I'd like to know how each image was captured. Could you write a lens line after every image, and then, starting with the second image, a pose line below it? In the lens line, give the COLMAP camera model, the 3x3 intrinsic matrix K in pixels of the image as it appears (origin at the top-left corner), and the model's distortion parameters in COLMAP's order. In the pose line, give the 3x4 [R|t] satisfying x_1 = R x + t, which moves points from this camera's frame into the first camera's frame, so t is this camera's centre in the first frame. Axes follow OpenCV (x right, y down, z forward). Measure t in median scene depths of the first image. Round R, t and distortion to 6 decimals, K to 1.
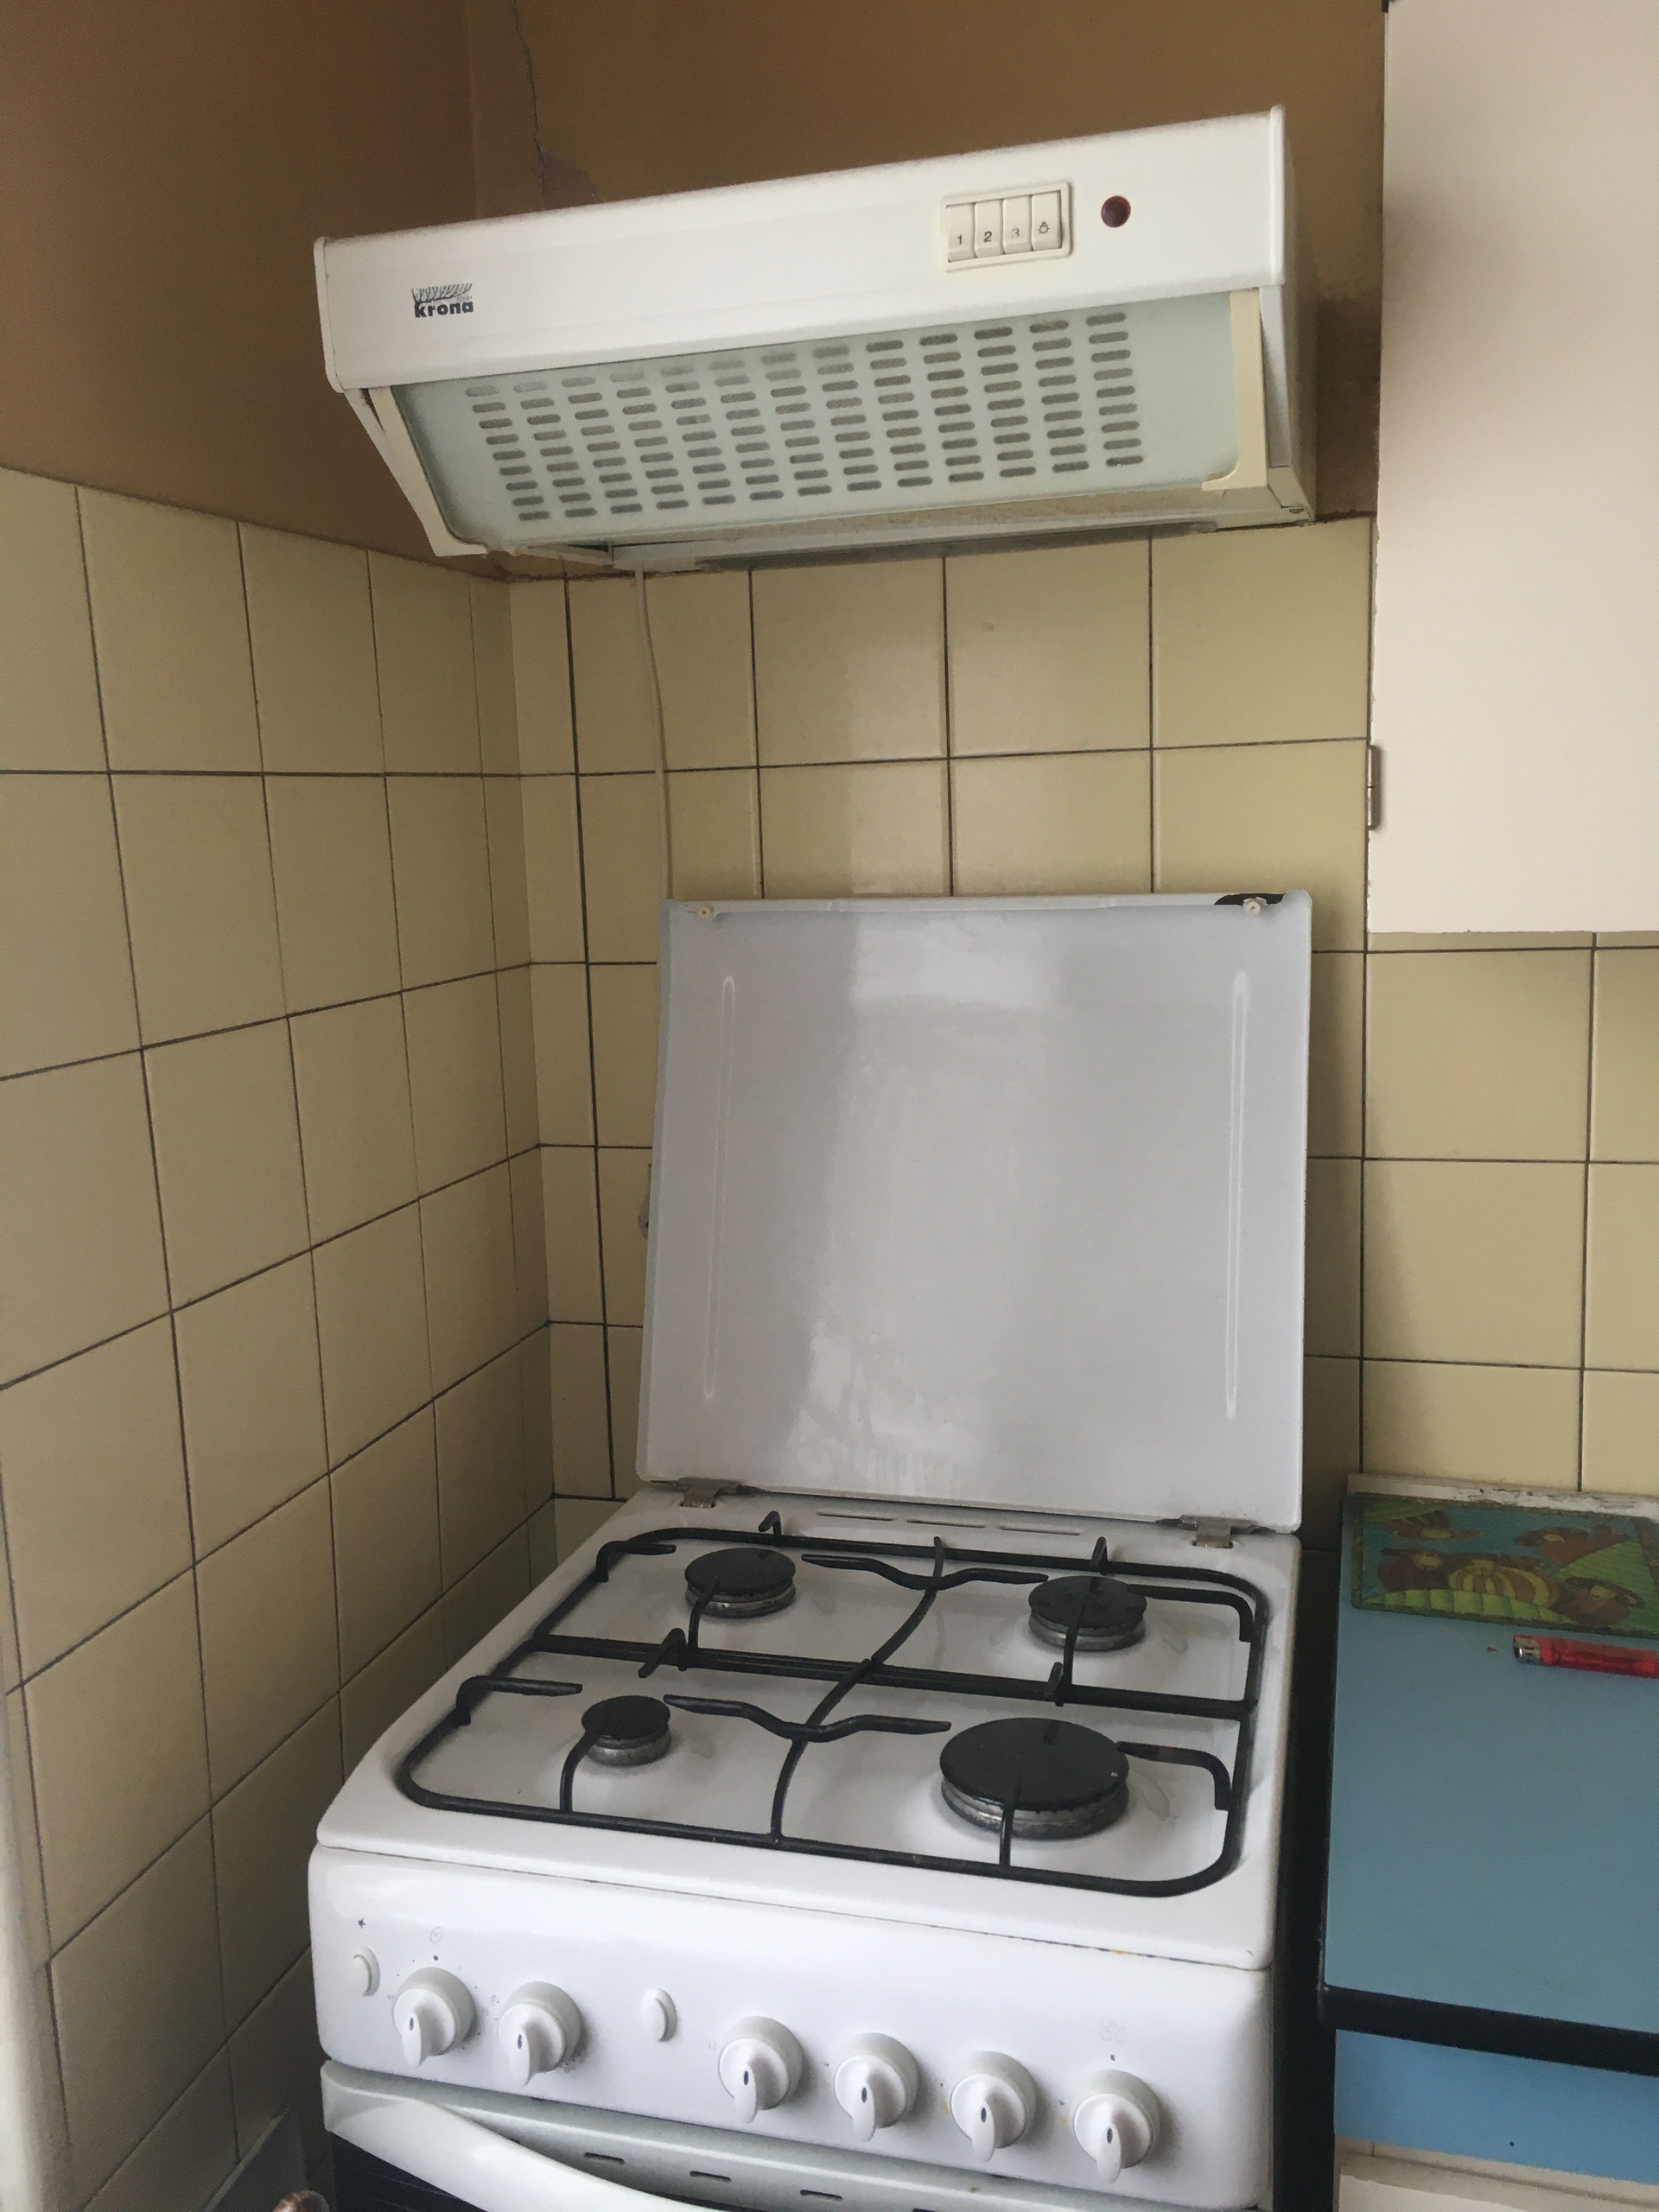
lens RADIAL K [[1865.4, 0, 845.0], [0, 1865.4, 1107.8], [0, 0, 1]] dist [0.040169, -0.077102]
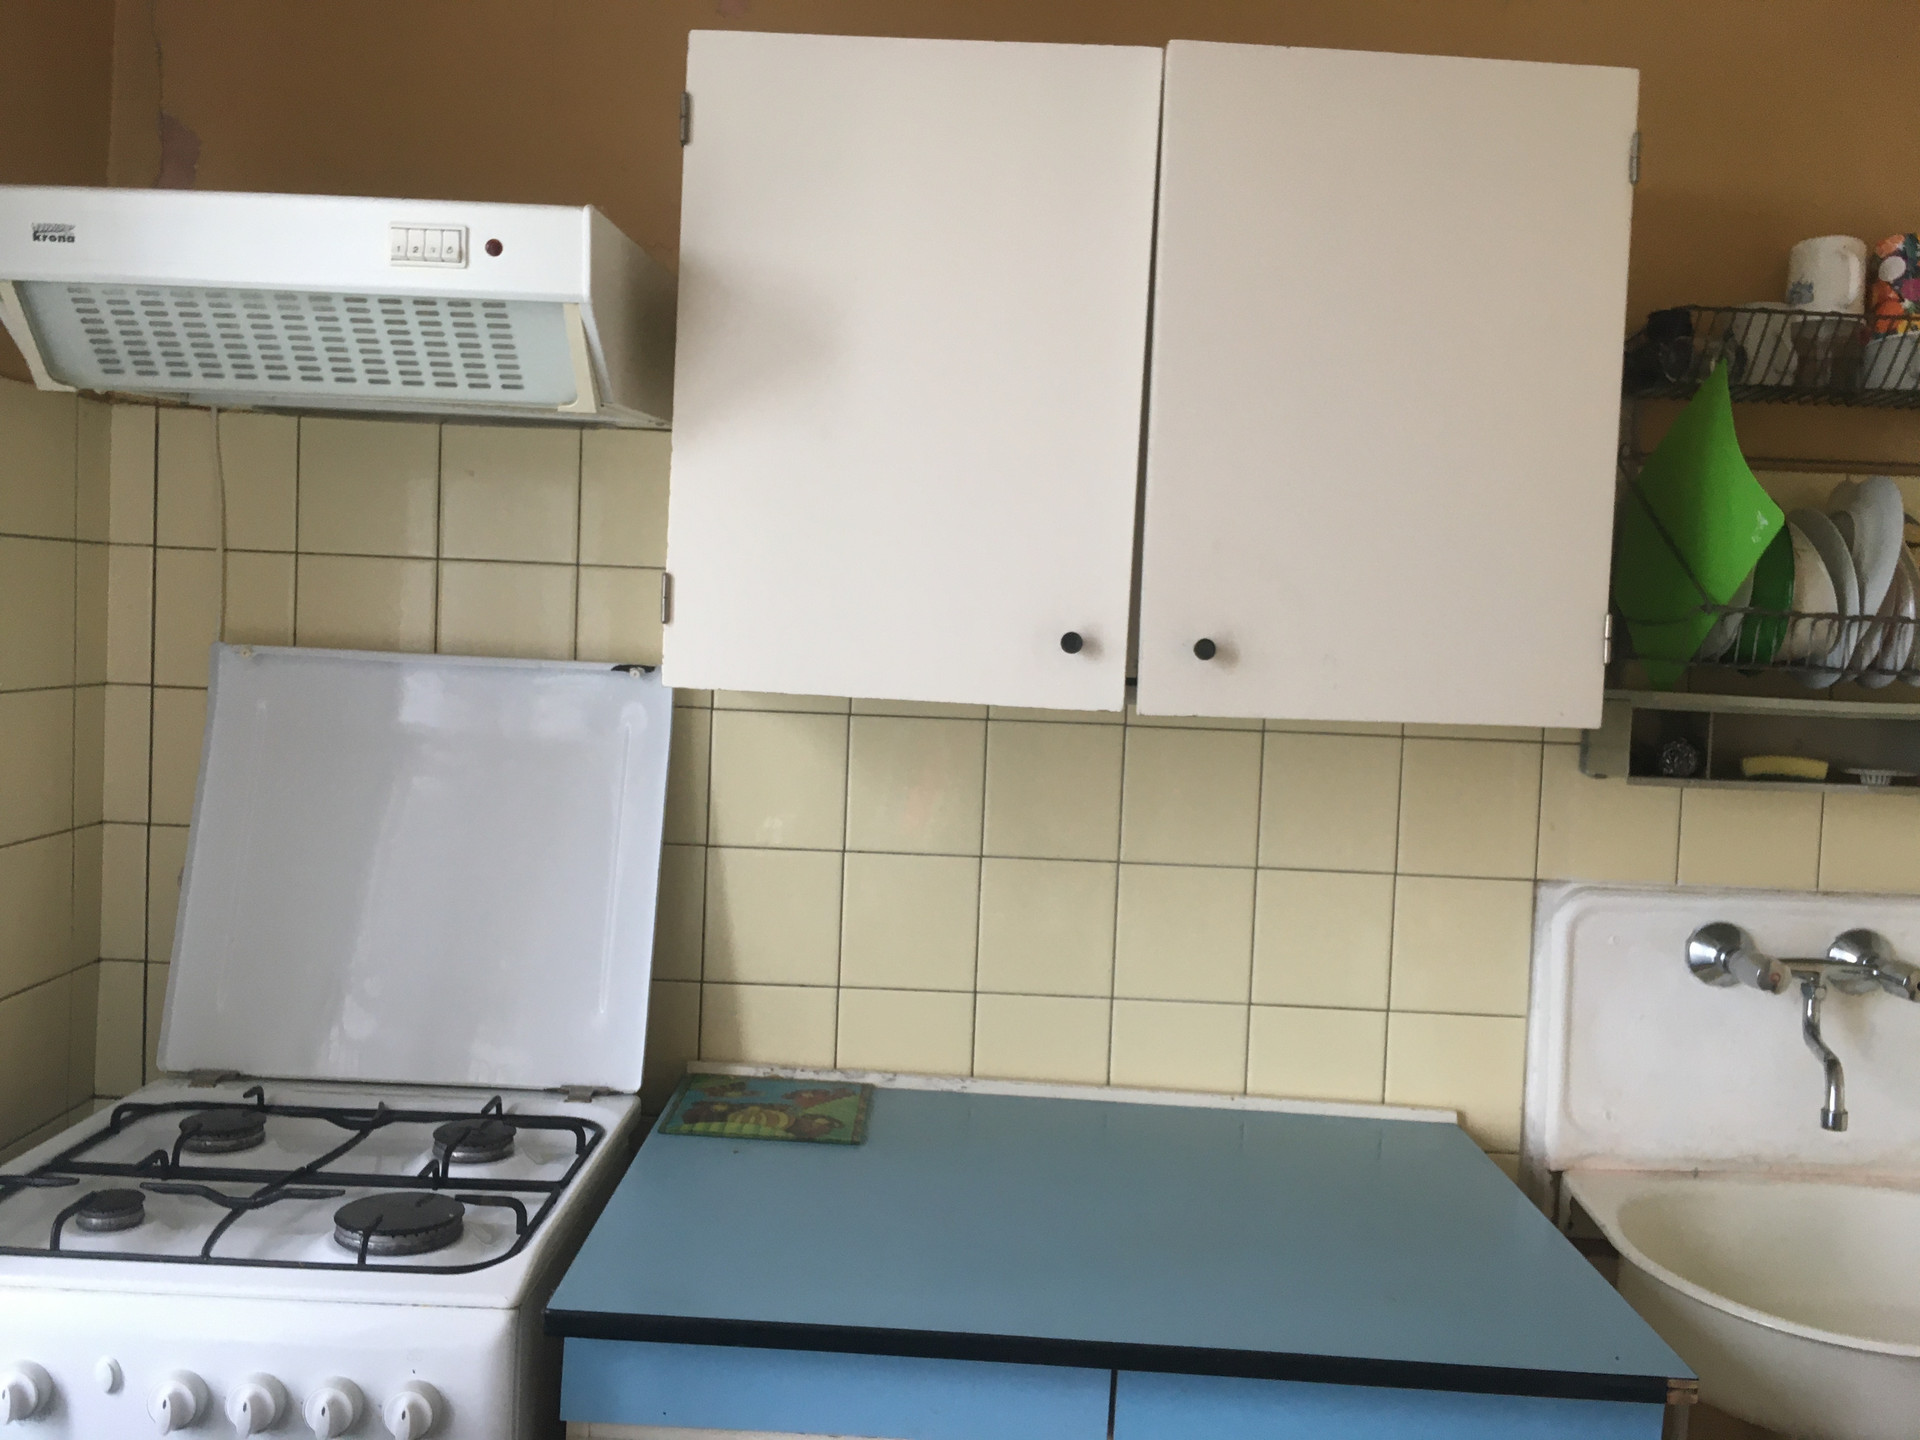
lens RADIAL K [[1619.2, 0, 973.8], [0, 1619.2, 716.5], [0, 0, 1]] dist [0.040169, -0.077102]
pose [[0.956957, 0.060613, 0.283831, 0.119936], [-0.031855, 0.993976, -0.104864, 0.060413], [-0.288477, 0.091309, 0.953123, -0.350331]]
